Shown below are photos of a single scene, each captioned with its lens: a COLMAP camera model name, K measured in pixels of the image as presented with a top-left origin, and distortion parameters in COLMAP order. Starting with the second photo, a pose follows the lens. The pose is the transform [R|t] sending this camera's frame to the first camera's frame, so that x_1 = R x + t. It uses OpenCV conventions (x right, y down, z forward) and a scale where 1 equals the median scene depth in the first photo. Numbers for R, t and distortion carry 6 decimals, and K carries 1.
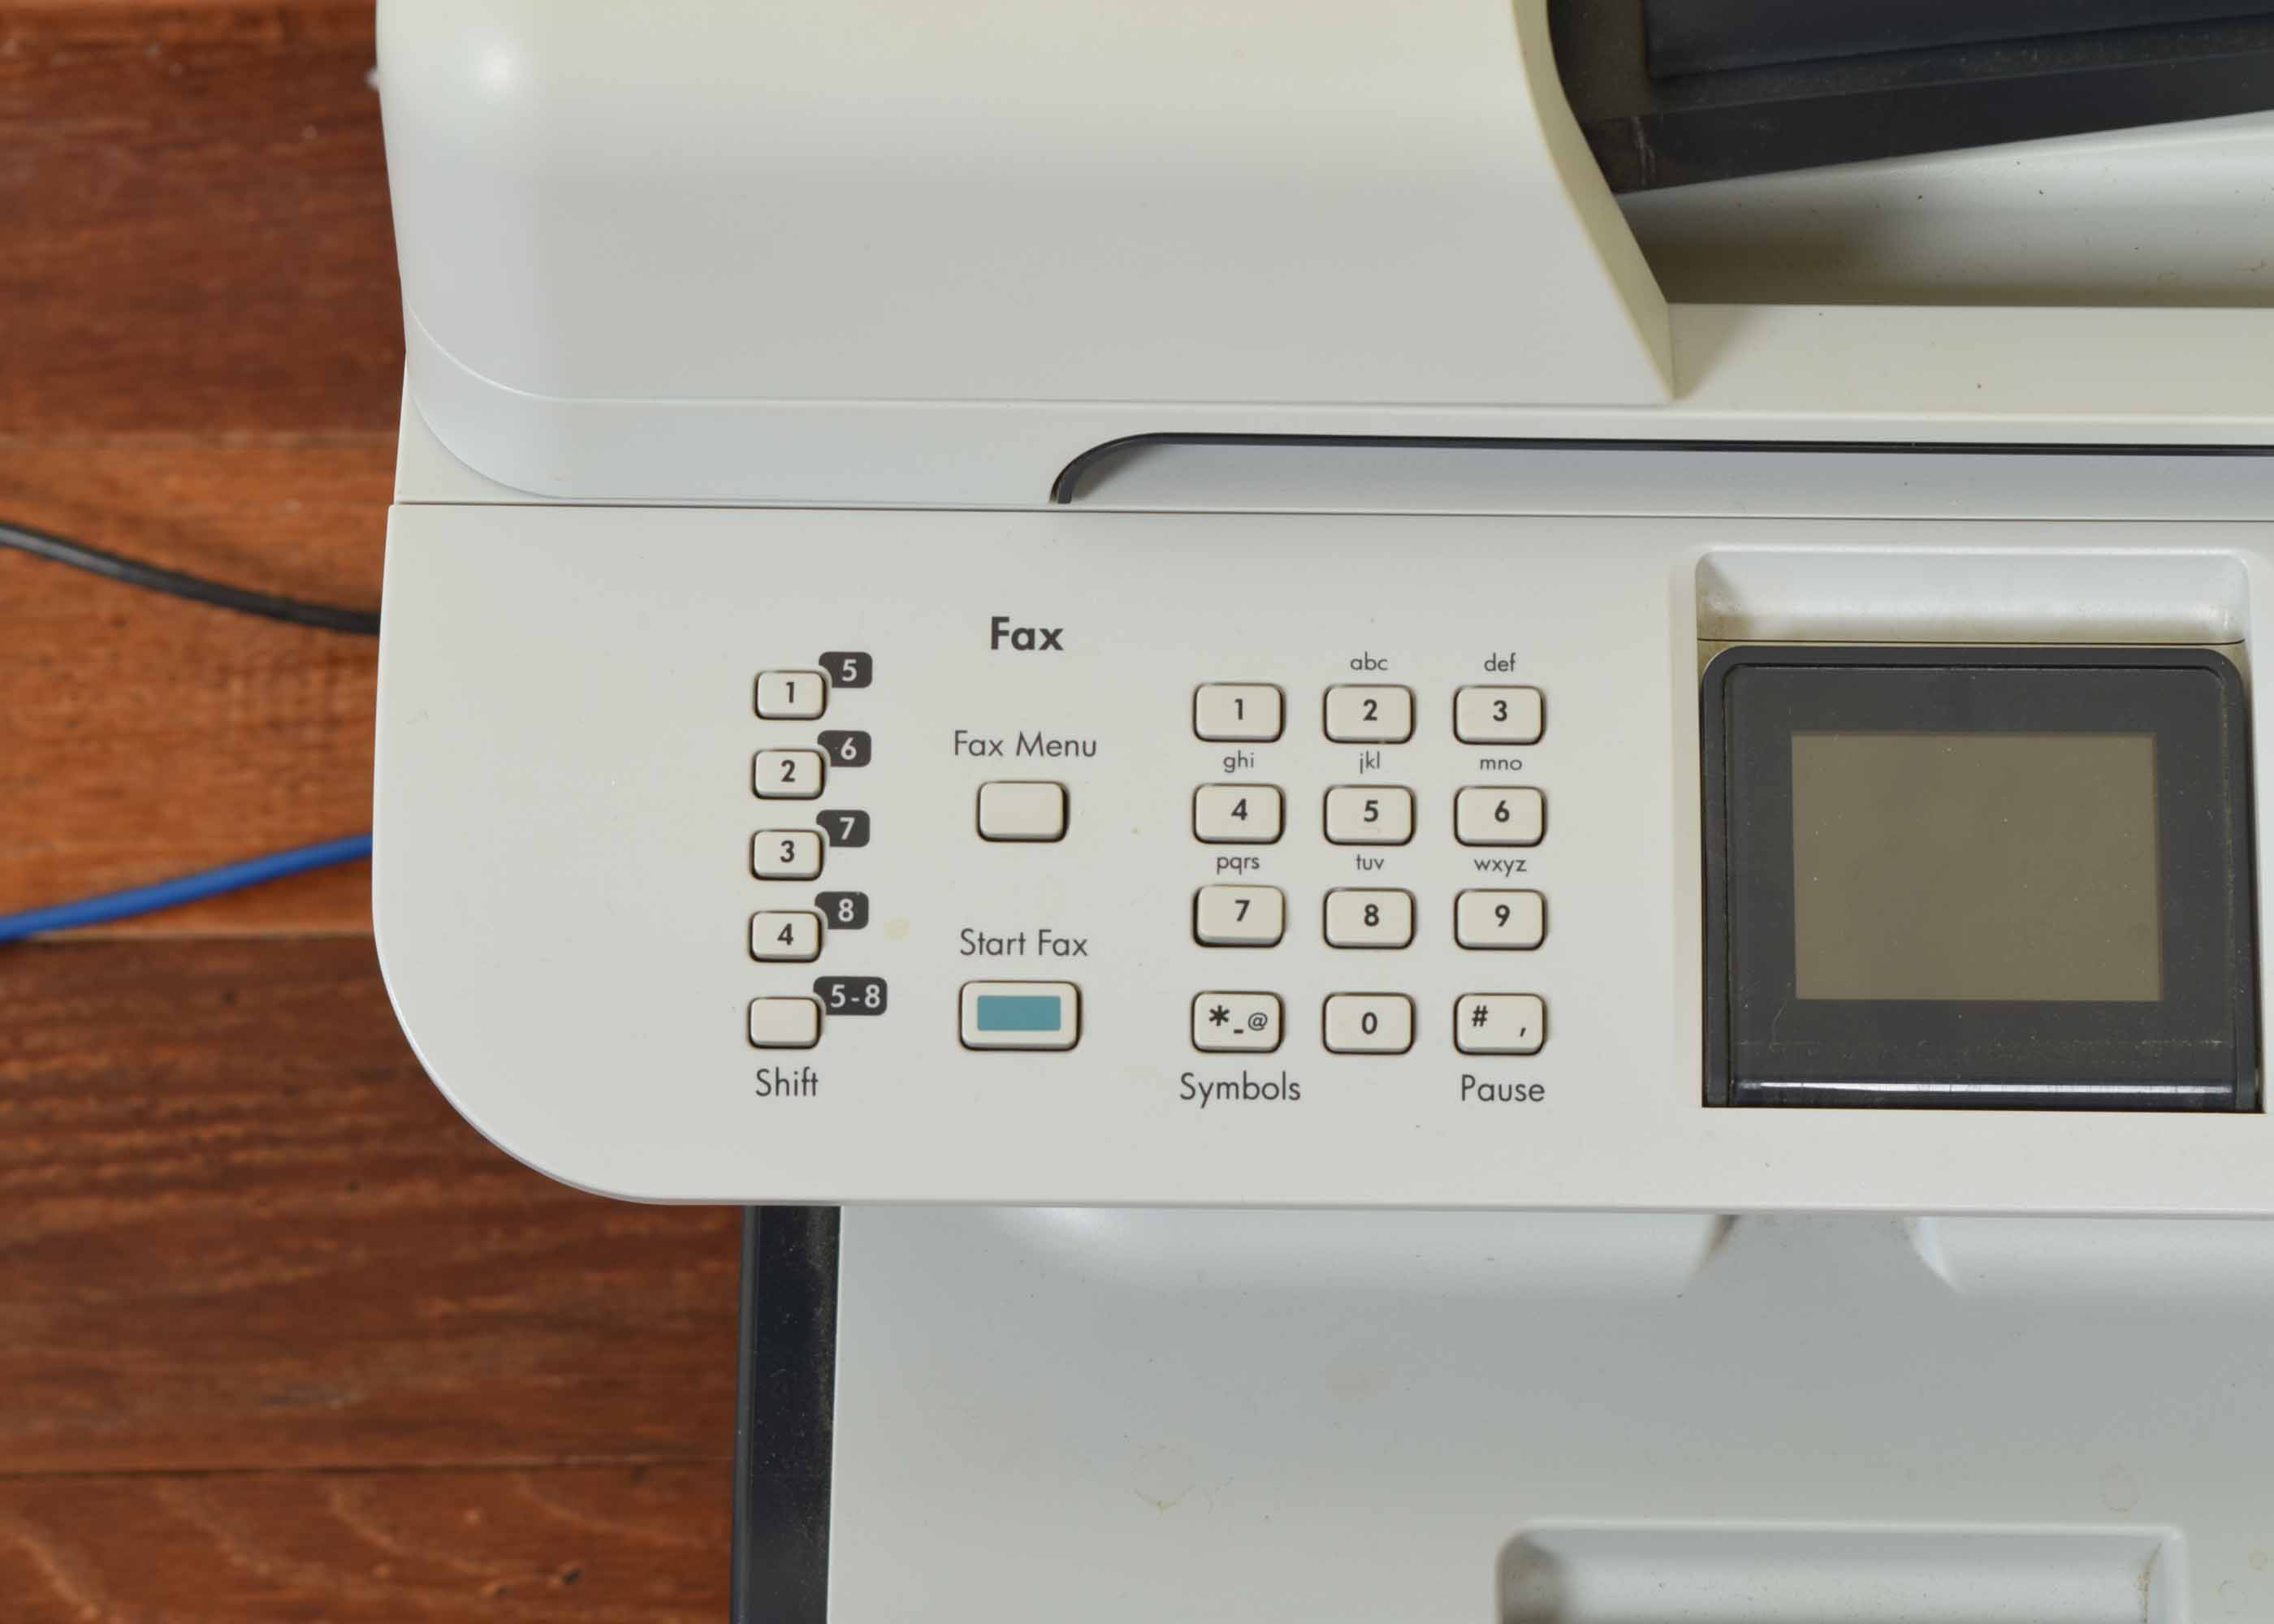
lens RADIAL K [[5483.7, 0, 1137.0], [0, 5483.7, 812.0], [0, 0, 1]] dist [0.074757, 0.115227]
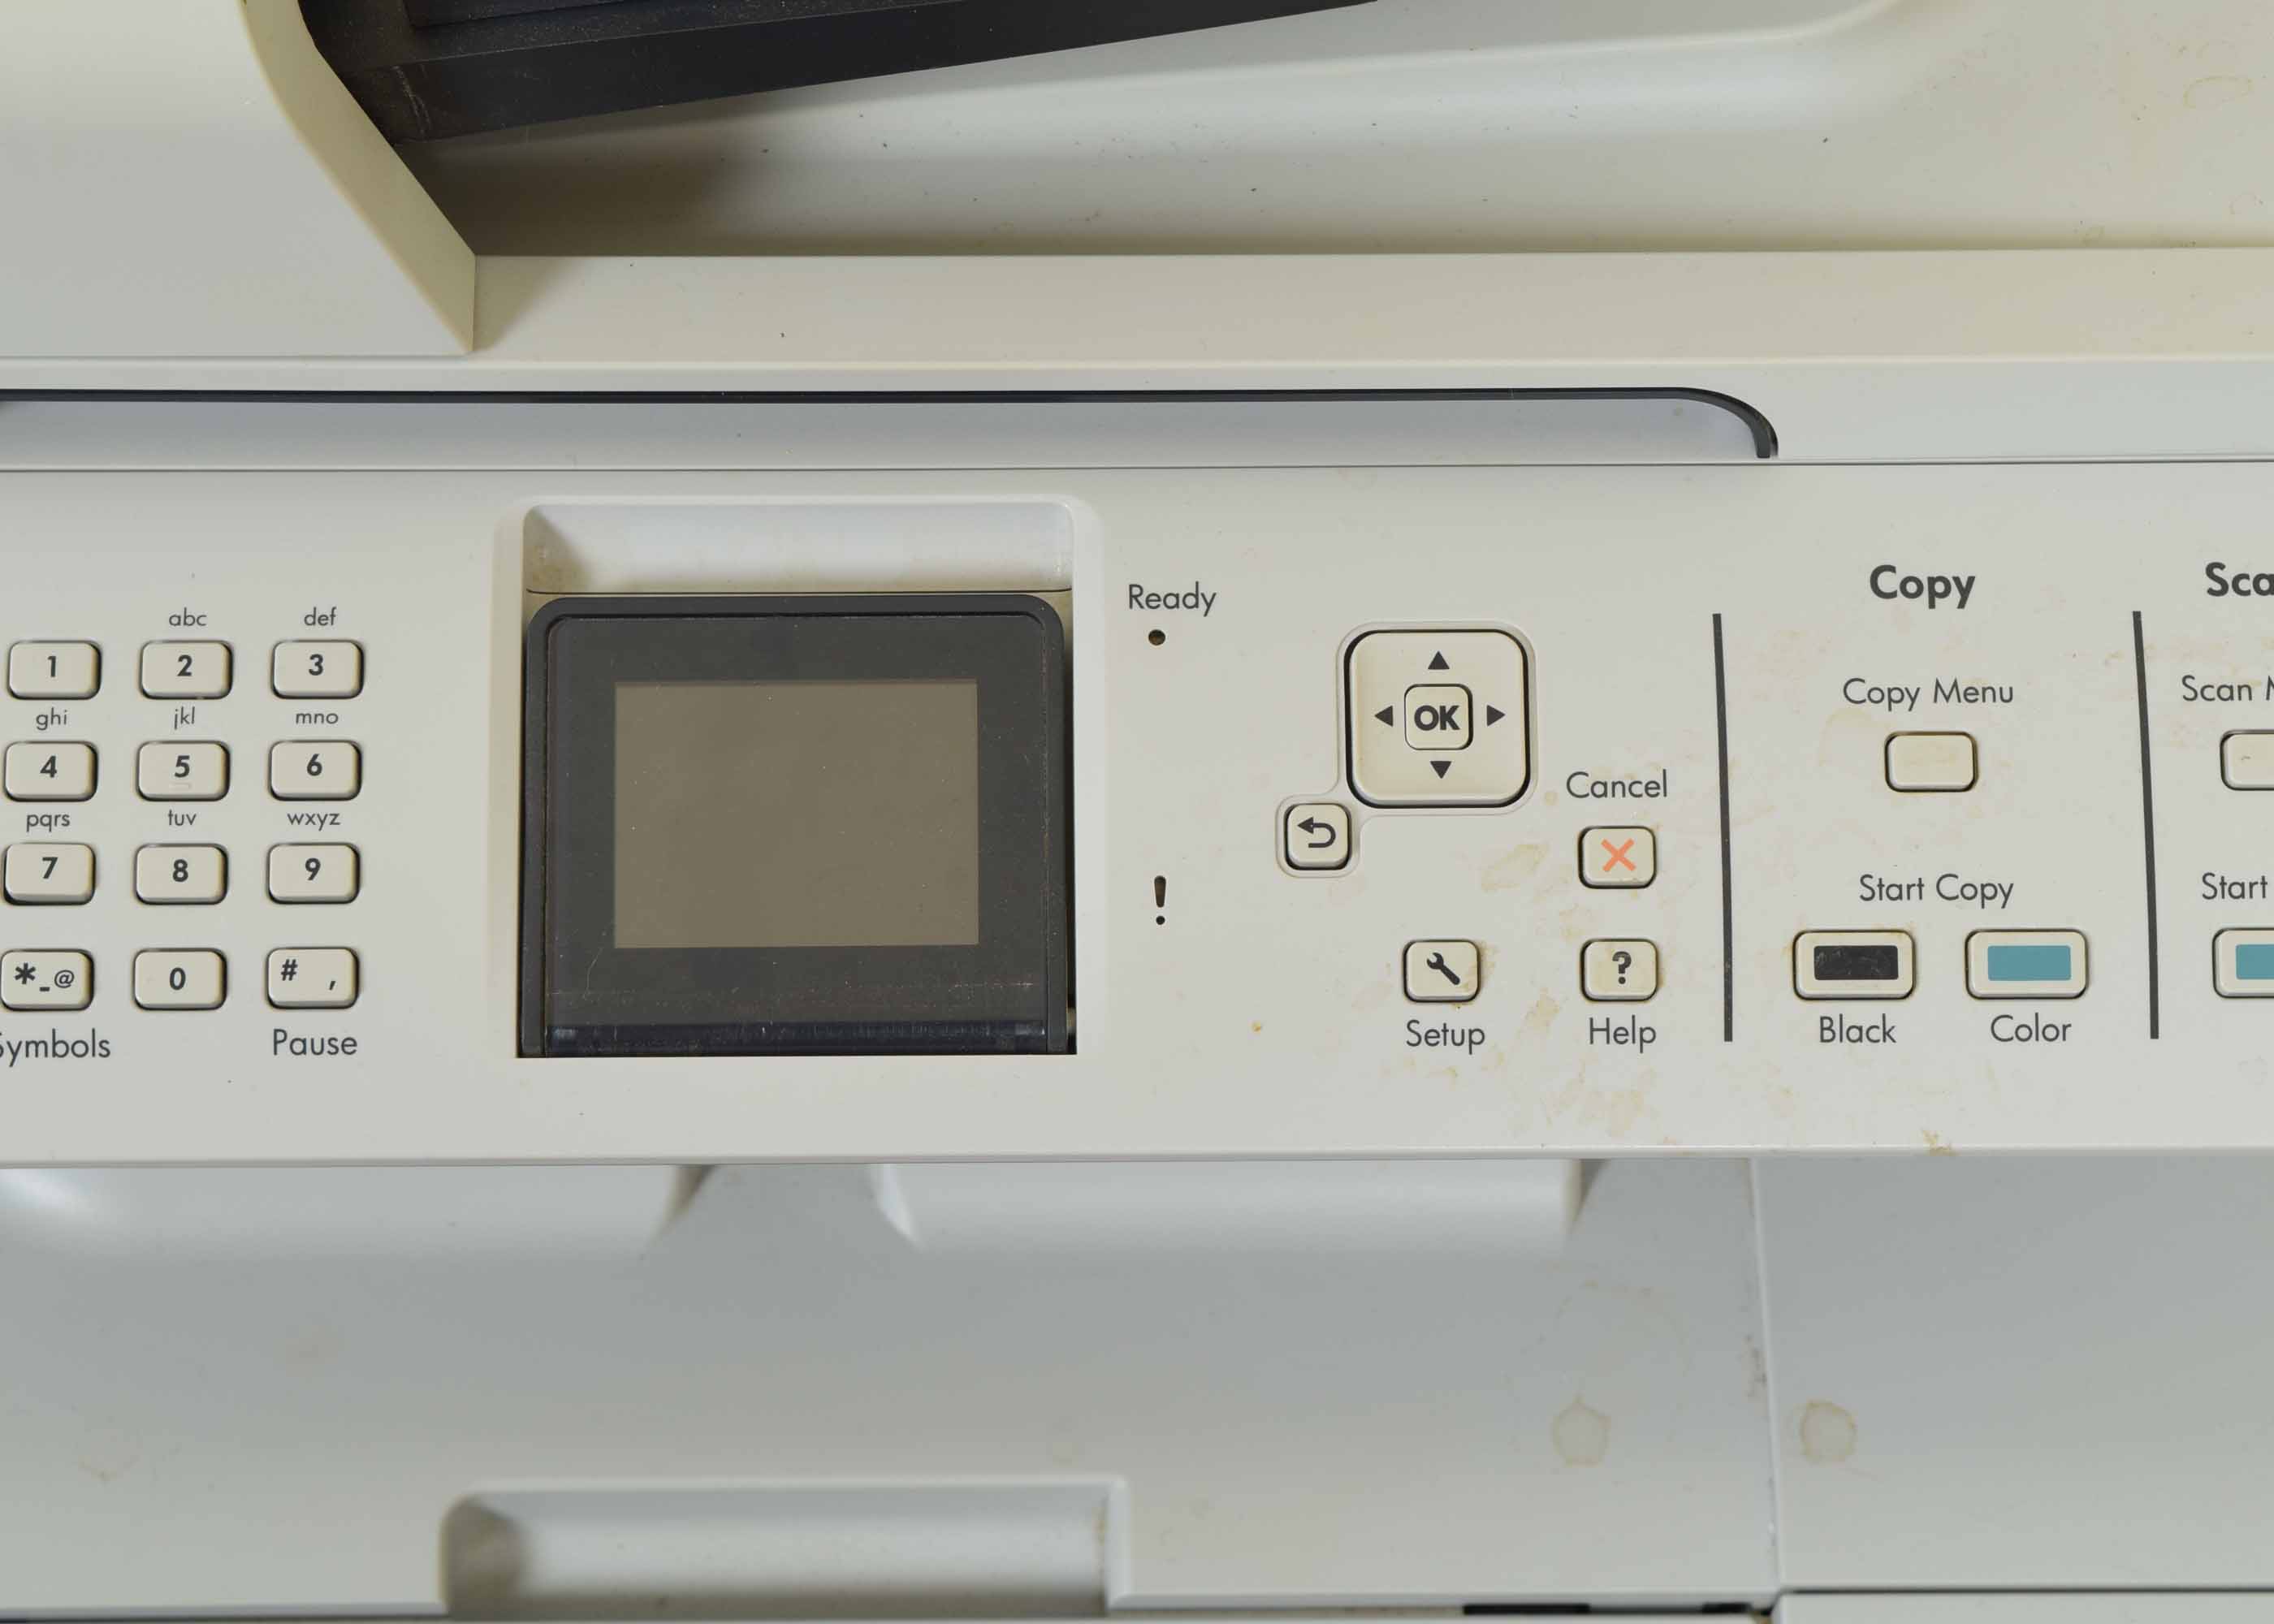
lens RADIAL K [[5483.7, 0, 1137.0], [0, 5483.7, 812.0], [0, 0, 1]] dist [0.074757, 0.115227]
pose [[0.999637, -0.014048, 0.023003, 0.192353], [0.014201, 0.999878, -0.006489, 0.016990], [-0.022909, 0.006813, 0.999714, -0.003282]]
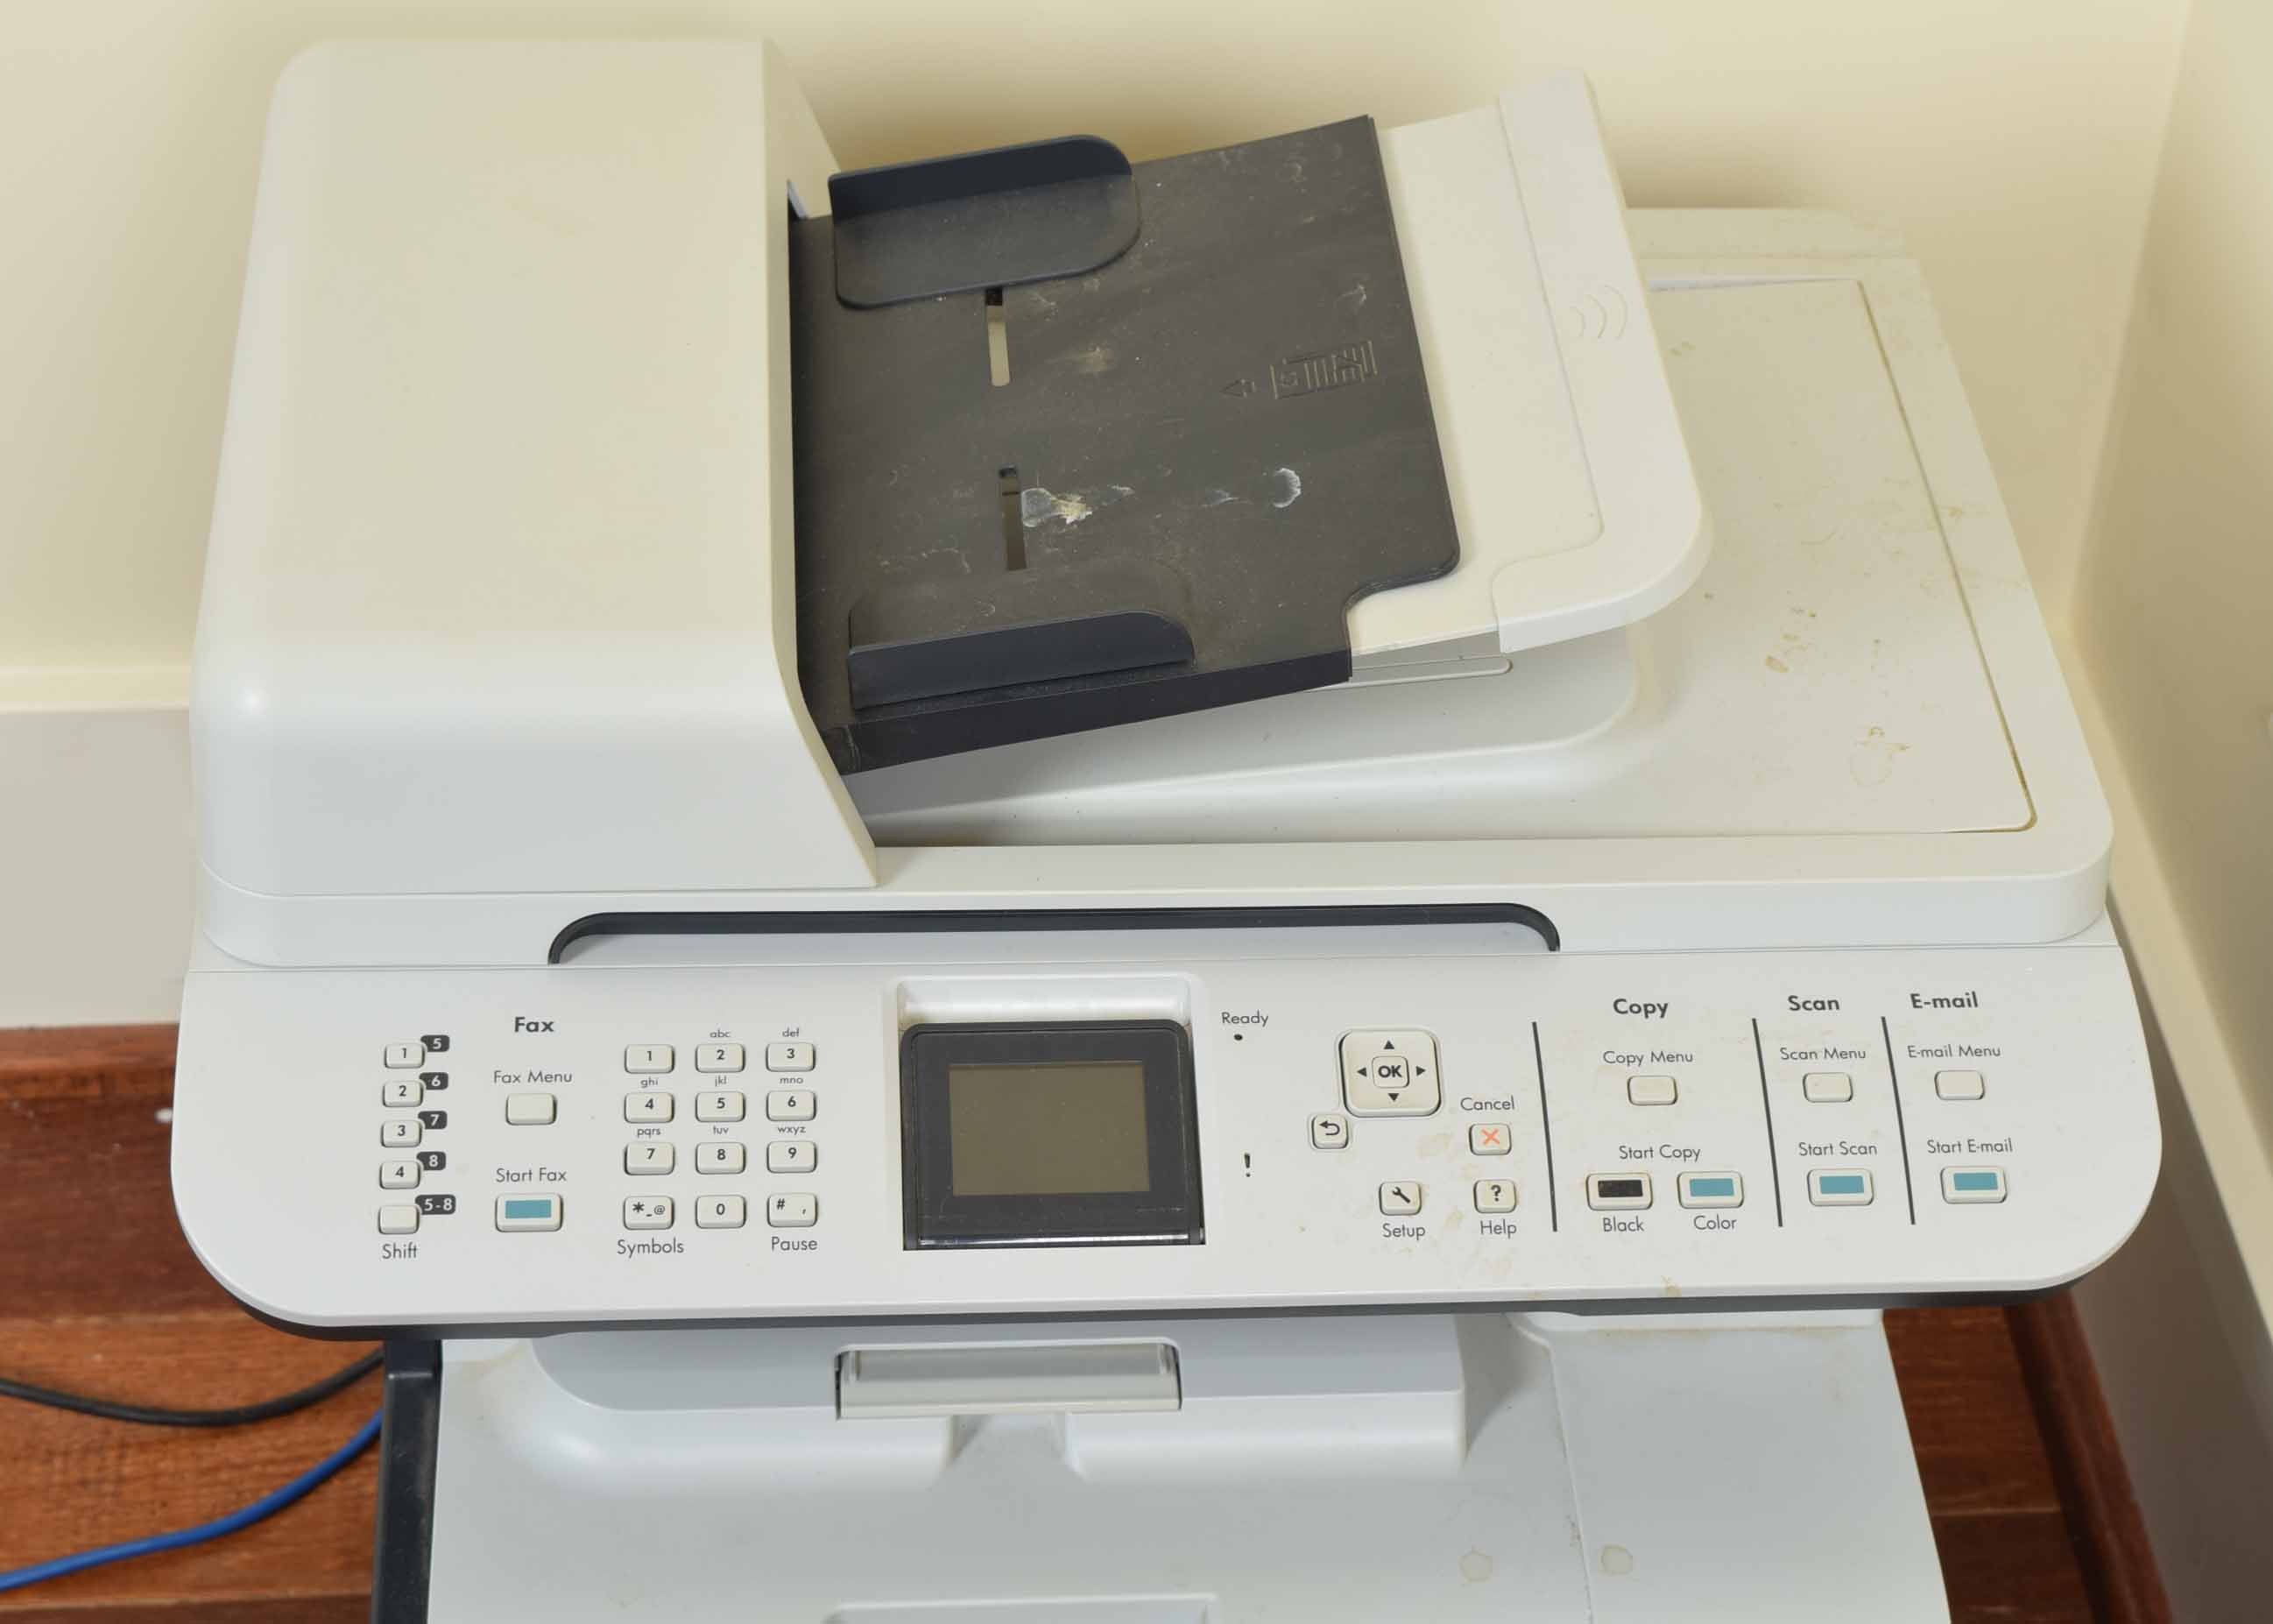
lens RADIAL K [[4618.5, 0, 1222.4], [0, 4618.5, 746.4], [0, 0, 1]] dist [0.028167, -0.028103]
pose [[0.994863, -0.017166, 0.099767, 0.057319], [0.051477, 0.934374, -0.352556, 0.444916], [-0.087168, 0.355880, 0.930457, -0.509582]]
